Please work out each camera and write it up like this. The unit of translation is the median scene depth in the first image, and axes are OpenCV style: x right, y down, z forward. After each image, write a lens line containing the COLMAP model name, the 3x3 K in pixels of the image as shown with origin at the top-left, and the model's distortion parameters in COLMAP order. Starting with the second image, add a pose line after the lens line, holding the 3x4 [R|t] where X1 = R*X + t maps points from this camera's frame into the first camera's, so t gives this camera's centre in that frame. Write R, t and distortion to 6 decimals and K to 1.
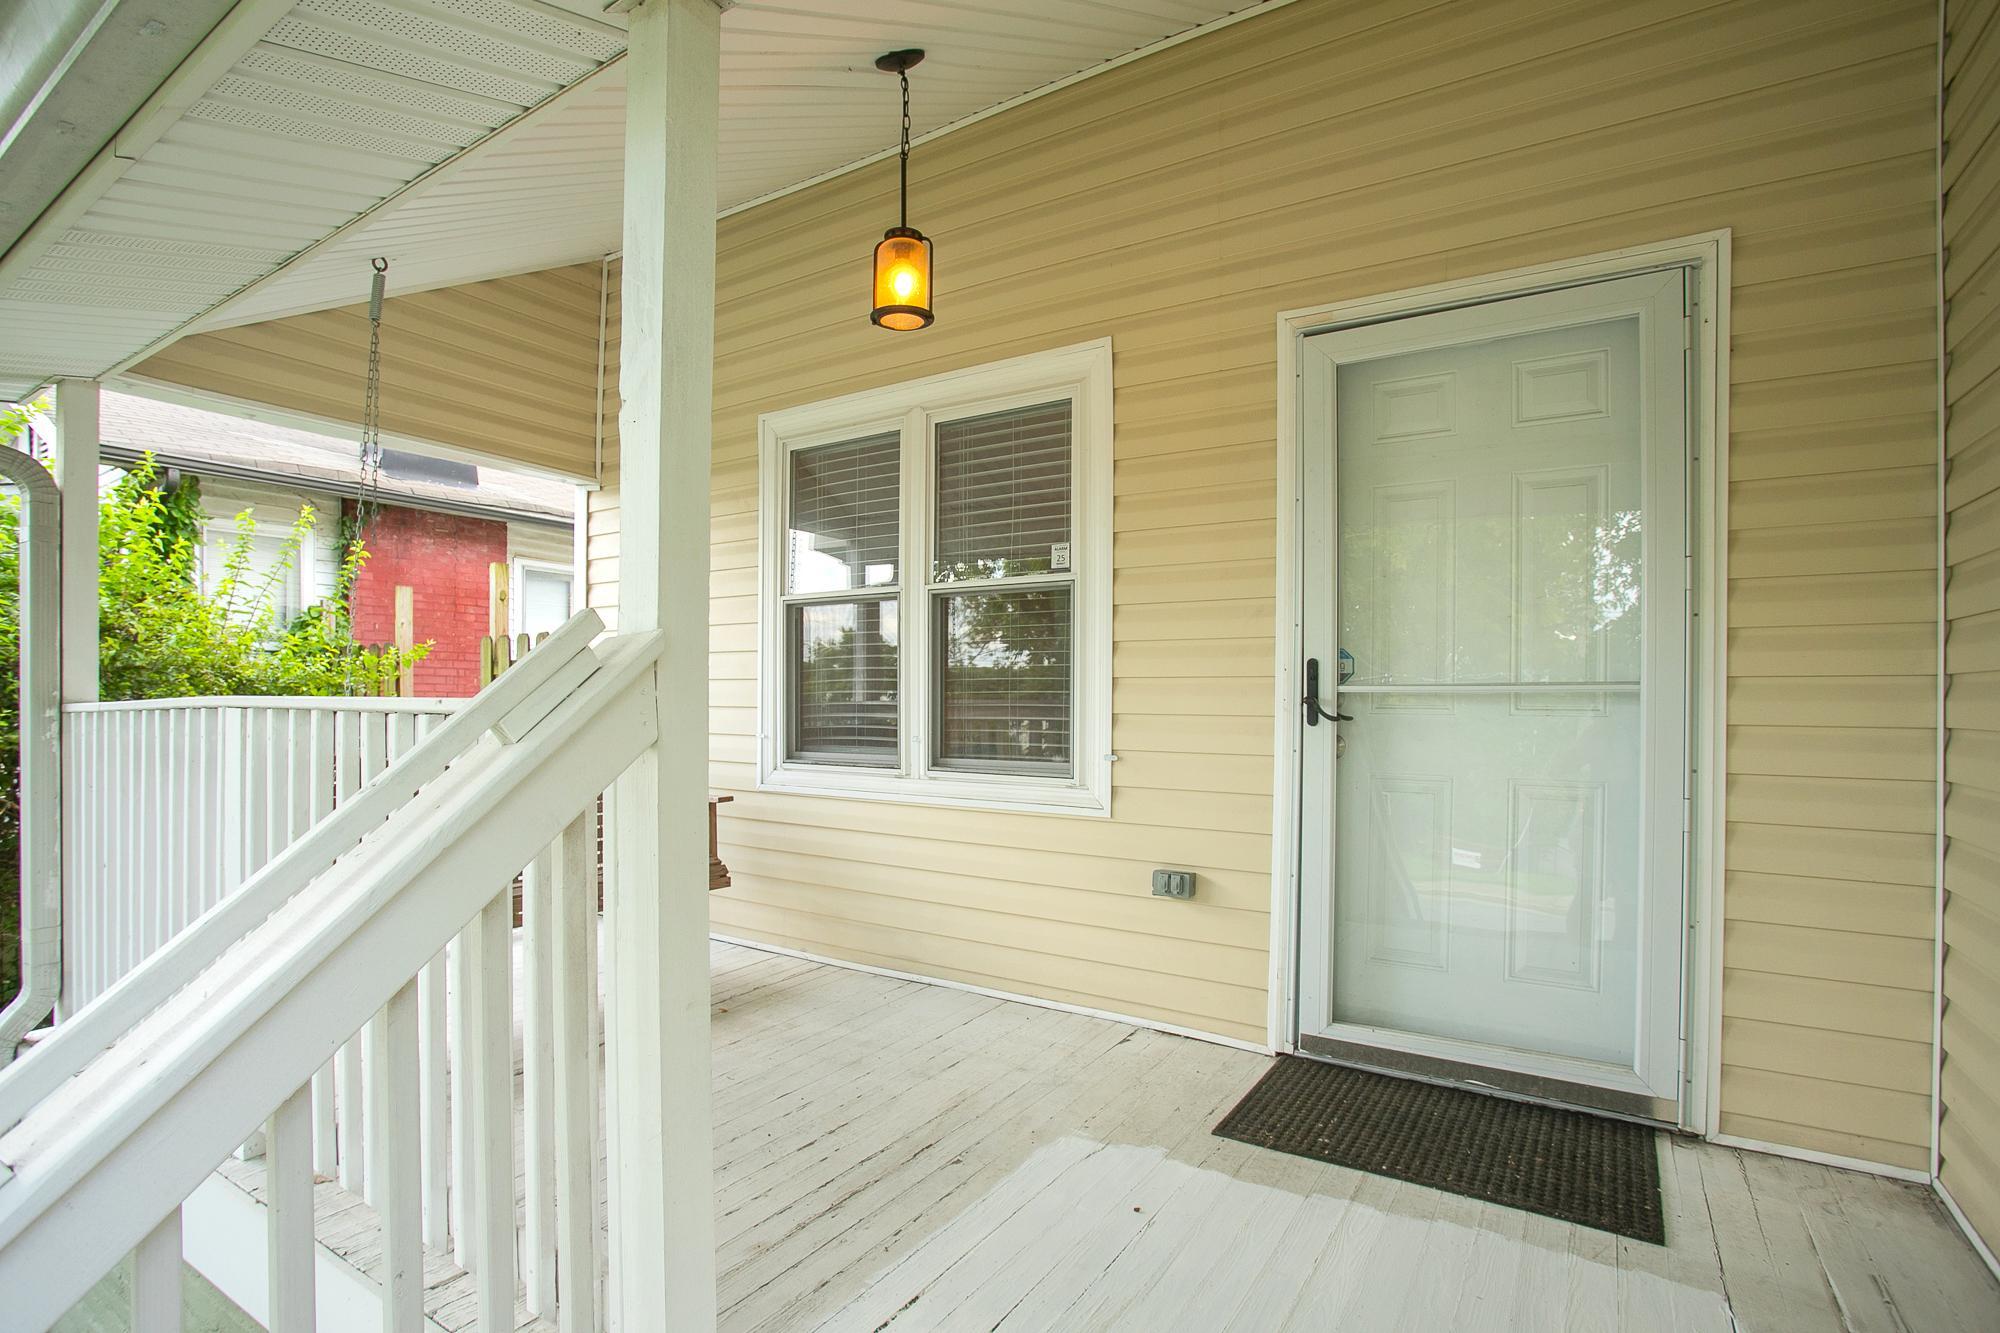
lens RADIAL K [[969.4, 0, 955.4], [0, 969.4, 695.9], [0, 0, 1]] dist [-0.052060, 0.021253]
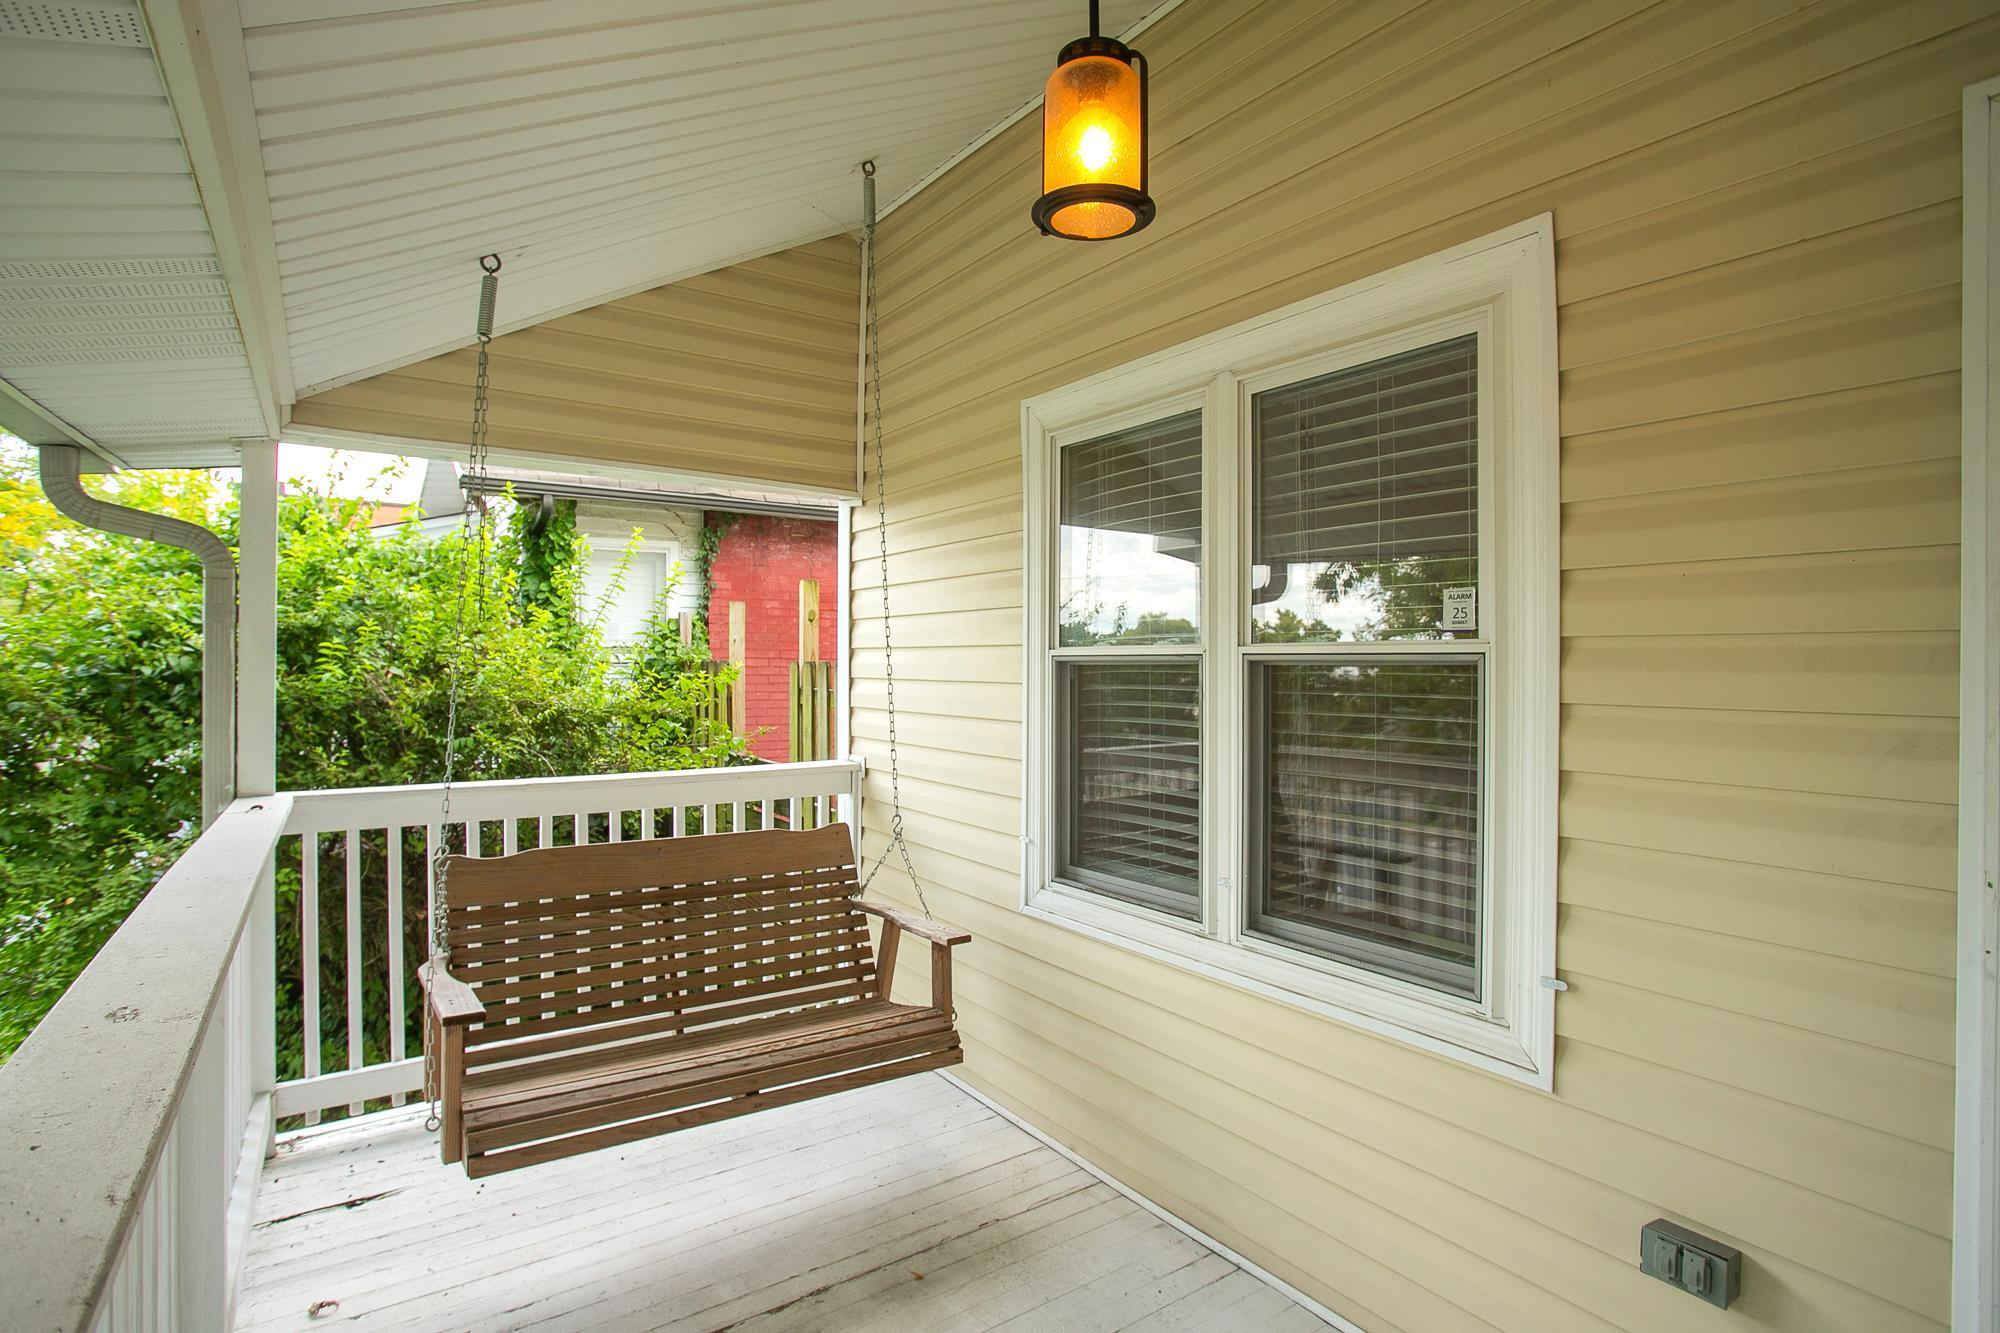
lens RADIAL K [[1009.9, 0, 1000.0], [0, 1009.9, 666.5], [0, 0, 1]] dist [-0.083460, 0.051652]
pose [[0.937060, -0.001518, -0.349165, 0.053717], [-0.000652, 0.999981, -0.006096, -0.097004], [0.349168, 0.005940, 0.937041, 0.319980]]
